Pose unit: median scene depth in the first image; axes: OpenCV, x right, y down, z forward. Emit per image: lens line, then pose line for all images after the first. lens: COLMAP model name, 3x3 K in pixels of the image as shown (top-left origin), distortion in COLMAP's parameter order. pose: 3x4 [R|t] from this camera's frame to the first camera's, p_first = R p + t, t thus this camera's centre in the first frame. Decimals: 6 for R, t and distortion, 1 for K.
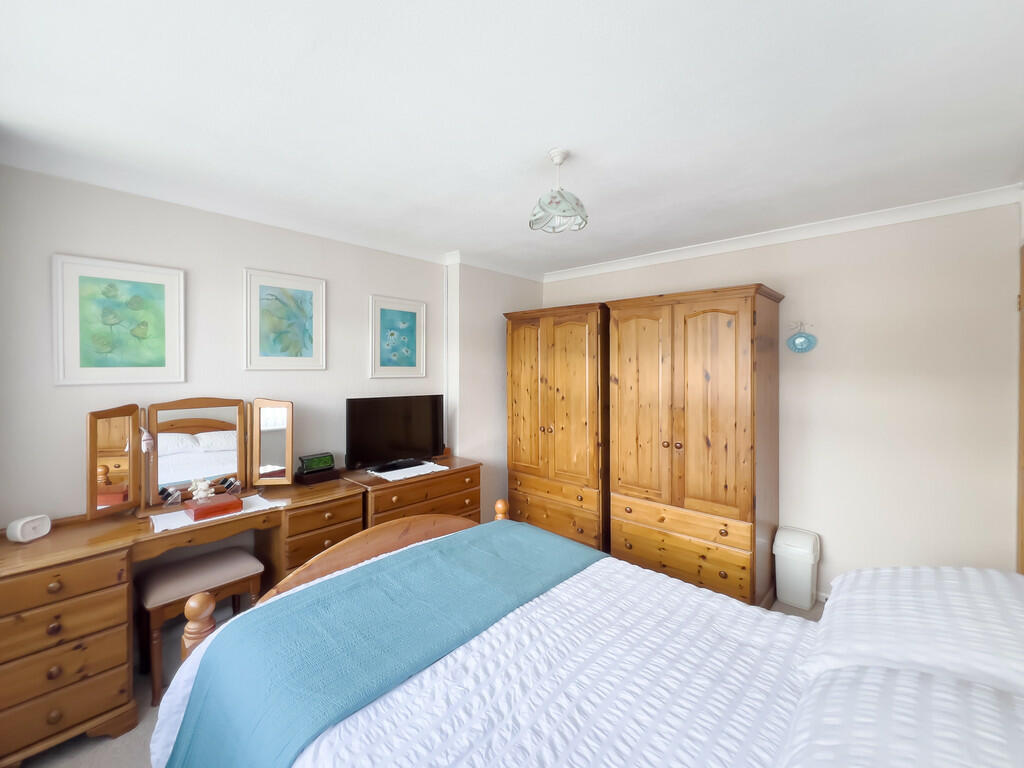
lens RADIAL K [[422.1, 0, 514.2], [0, 422.1, 370.1], [0, 0, 1]] dist [0.000650, 0.000142]
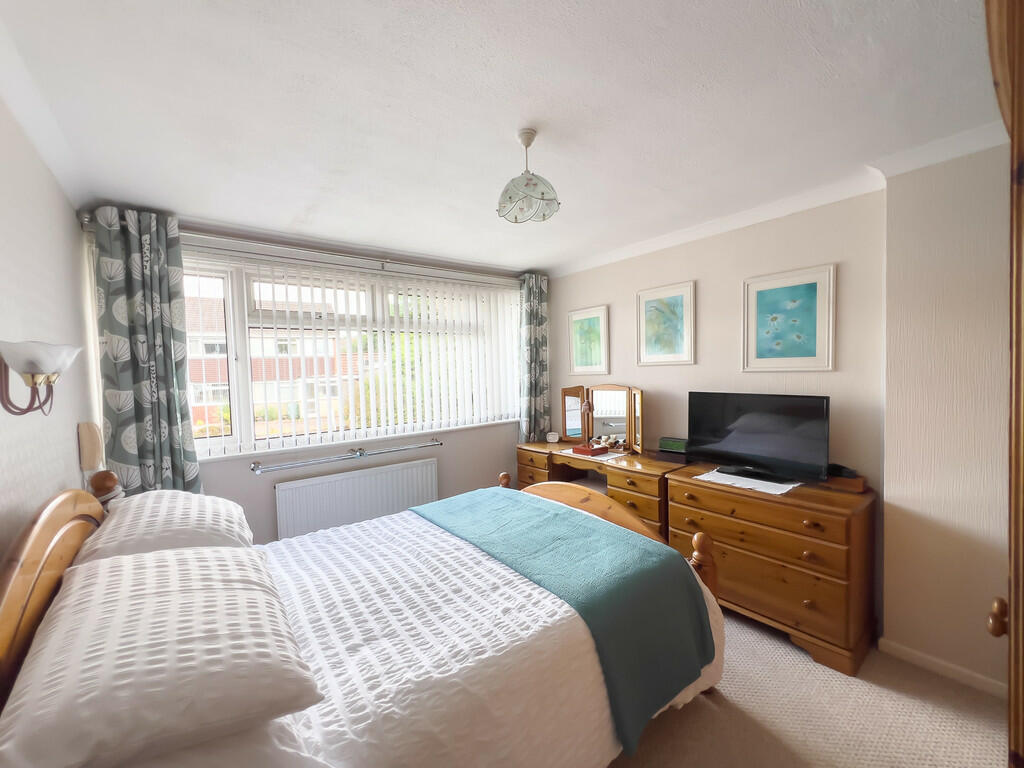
lens RADIAL K [[412.9, 0, 515.4], [0, 412.9, 387.3], [0, 0, 1]] dist [0.000462, 0.000229]
pose [[-0.153626, 0.049805, -0.986873, 0.603928], [0.030208, 0.998499, 0.045689, -0.003180], [0.987667, -0.022793, -0.154900, 0.632691]]
